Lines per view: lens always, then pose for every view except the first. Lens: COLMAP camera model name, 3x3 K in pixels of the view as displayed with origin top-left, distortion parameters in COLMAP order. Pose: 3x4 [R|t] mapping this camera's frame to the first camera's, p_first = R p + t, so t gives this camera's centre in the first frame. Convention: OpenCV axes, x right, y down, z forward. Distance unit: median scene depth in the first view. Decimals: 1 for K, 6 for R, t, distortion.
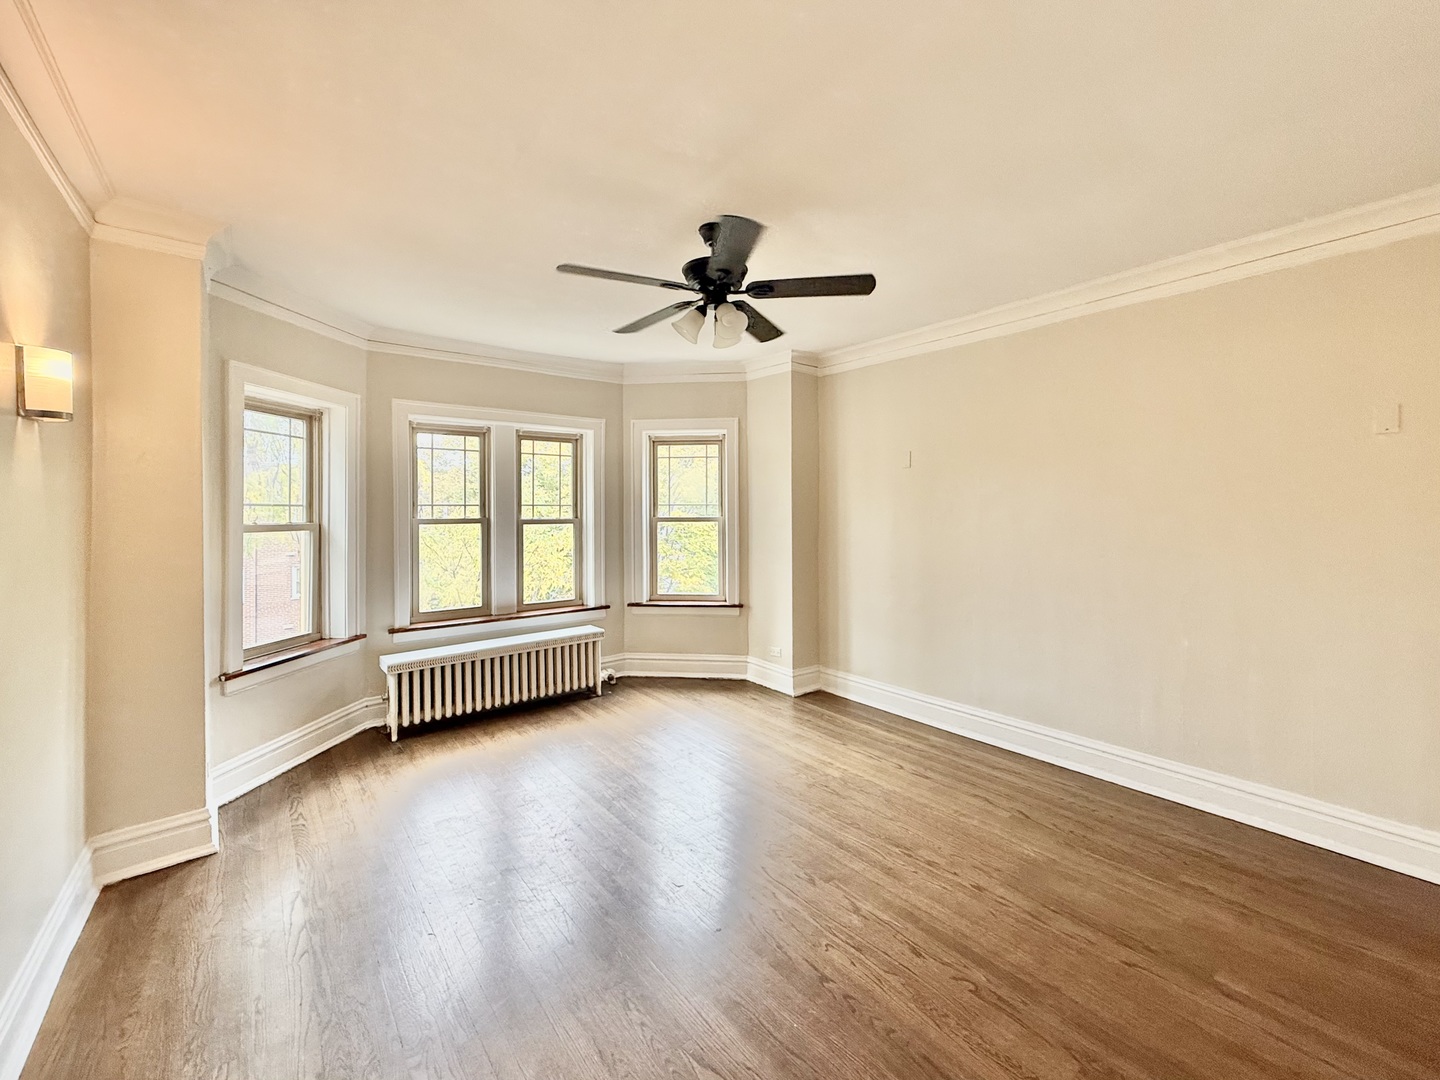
lens RADIAL K [[594.0, 0, 713.6], [0, 594.0, 509.7], [0, 0, 1]] dist [0.010614, 0.000133]
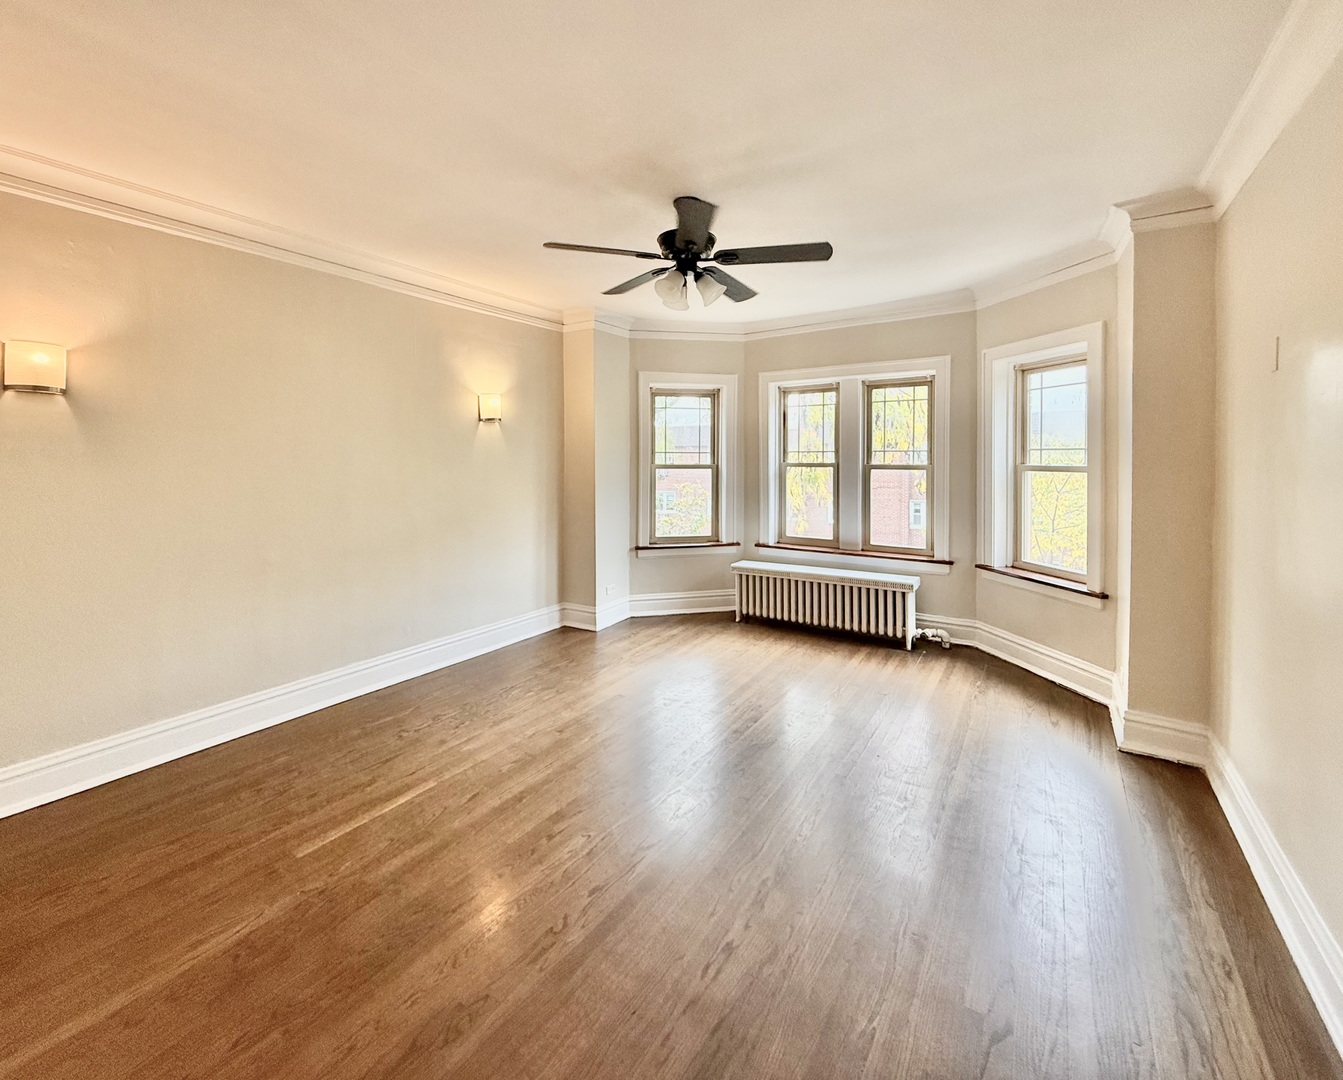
lens RADIAL K [[573.2, 0, 673.2], [0, 573.2, 472.1], [0, 0, 1]] dist [-0.002802, -0.000293]
pose [[0.324649, 0.029824, -0.945364, 0.674821], [0.001717, 0.999482, 0.032121, -0.004985], [0.945833, -0.012051, 0.324430, 0.427197]]
